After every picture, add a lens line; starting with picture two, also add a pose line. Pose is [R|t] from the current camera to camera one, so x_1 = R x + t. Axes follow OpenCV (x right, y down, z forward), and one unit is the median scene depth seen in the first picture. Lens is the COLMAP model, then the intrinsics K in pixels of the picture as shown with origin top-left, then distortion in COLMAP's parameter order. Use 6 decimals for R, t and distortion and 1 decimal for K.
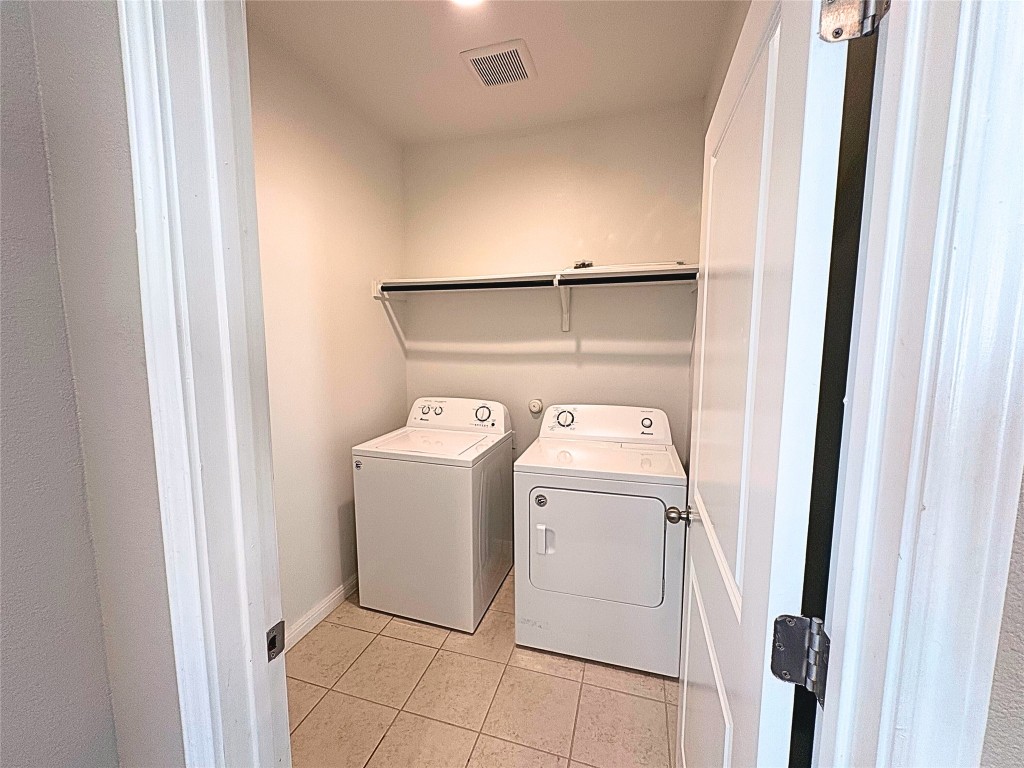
lens RADIAL K [[408.9, 0, 512.0], [0, 408.9, 384.0], [0, 0, 1]] dist [-0.001242, -0.000110]
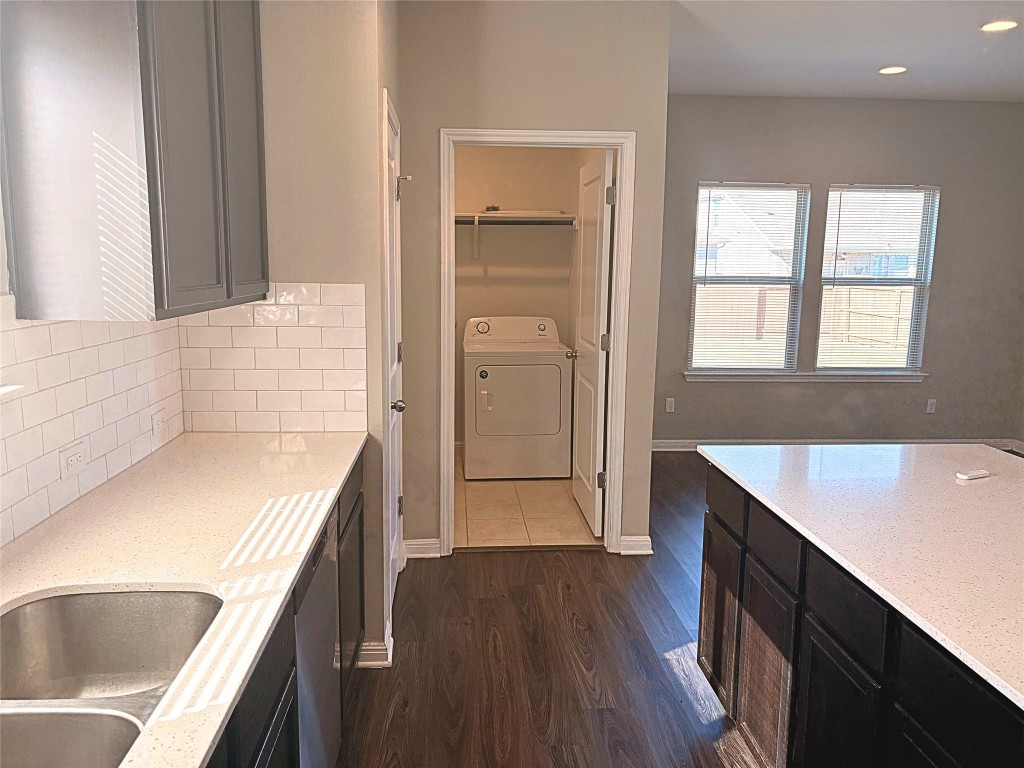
lens RADIAL K [[750.8, 0, 512.0], [0, 750.8, 384.0], [0, 0, 1]] dist [-0.001859, -0.001801]
pose [[0.934142, -0.047434, 0.353737, -0.659277], [0.027939, 0.997806, 0.060019, 0.128247], [-0.355808, -0.046184, 0.933417, -1.313567]]
